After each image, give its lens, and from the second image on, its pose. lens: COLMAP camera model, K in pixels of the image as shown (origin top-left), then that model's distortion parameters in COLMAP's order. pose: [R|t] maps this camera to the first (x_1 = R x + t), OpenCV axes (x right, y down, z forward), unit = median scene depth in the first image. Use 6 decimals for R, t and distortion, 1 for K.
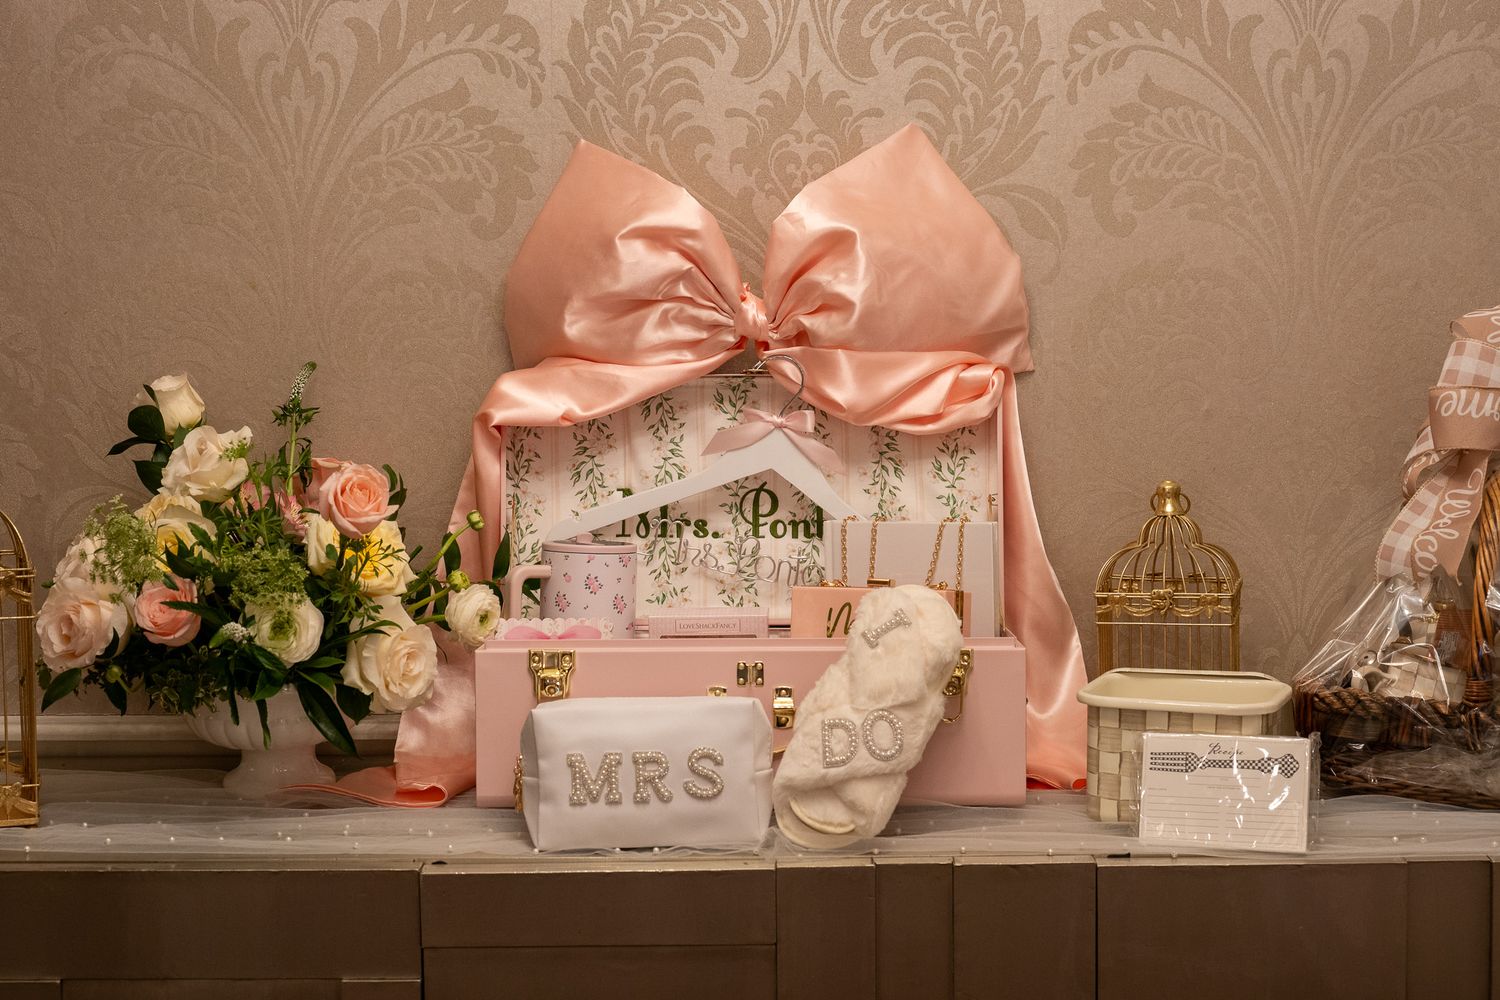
lens RADIAL K [[2947.1, 0, 747.9], [0, 2947.1, 499.8], [0, 0, 1]] dist [-0.029788, 0.000000]
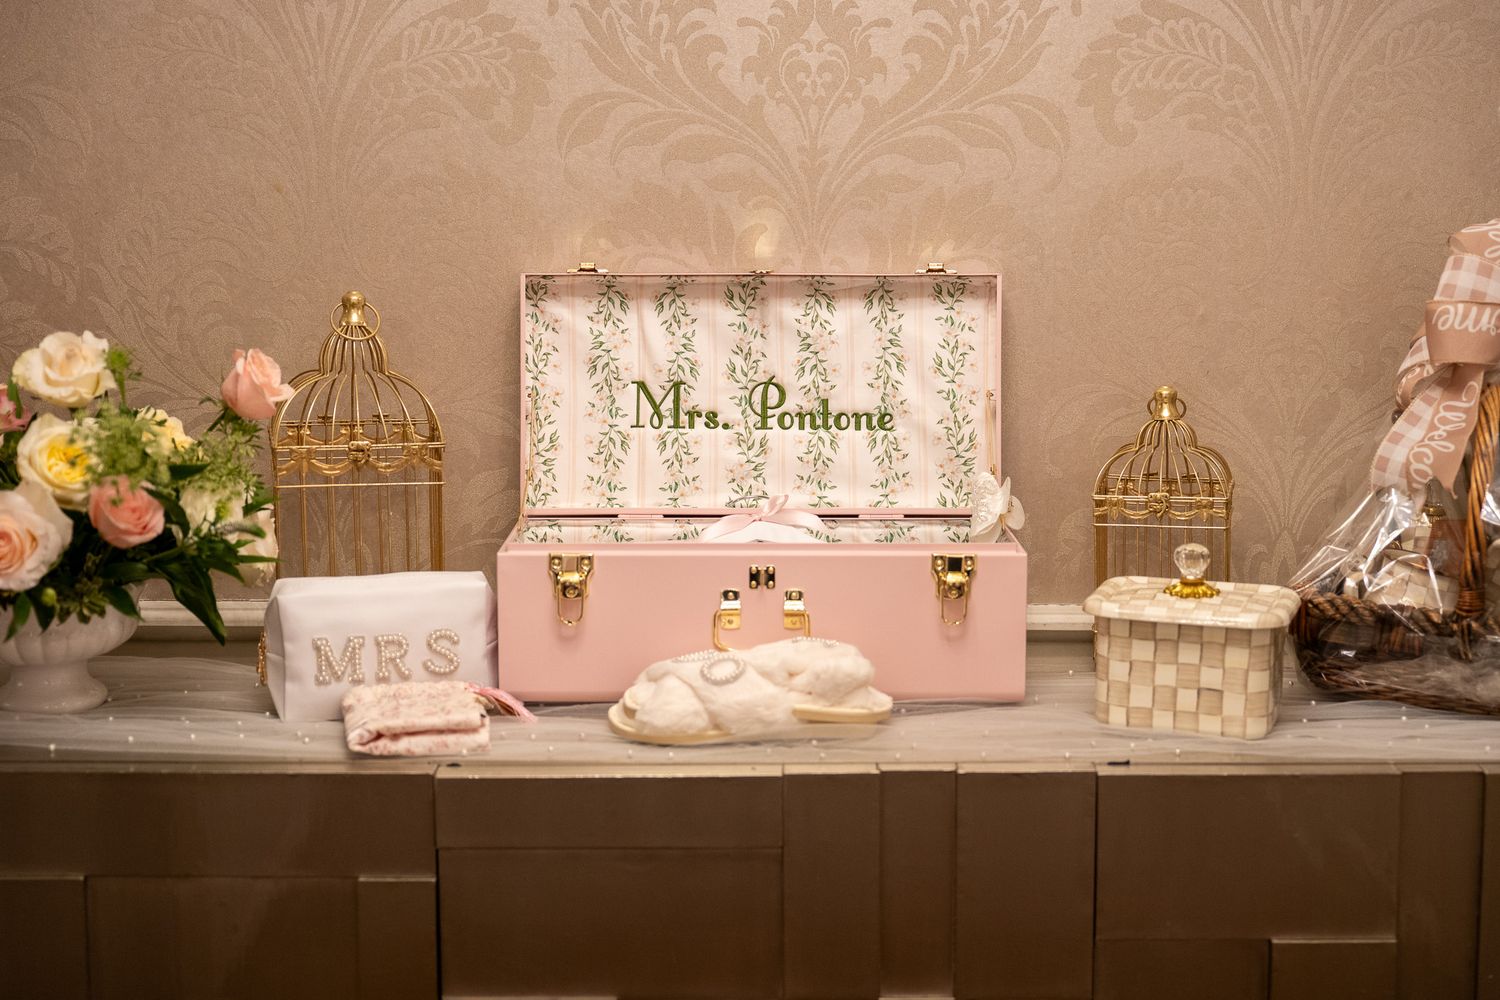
lens RADIAL K [[2545.6, 0, 753.5], [0, 2545.6, 499.9], [0, 0, 1]] dist [-0.022214, 0.000000]
pose [[0.999981, 0.006225, 0.000403, -0.001383], [-0.006238, 0.997891, 0.064607, -0.022650], [0.000001, -0.064608, 0.997911, 0.106229]]
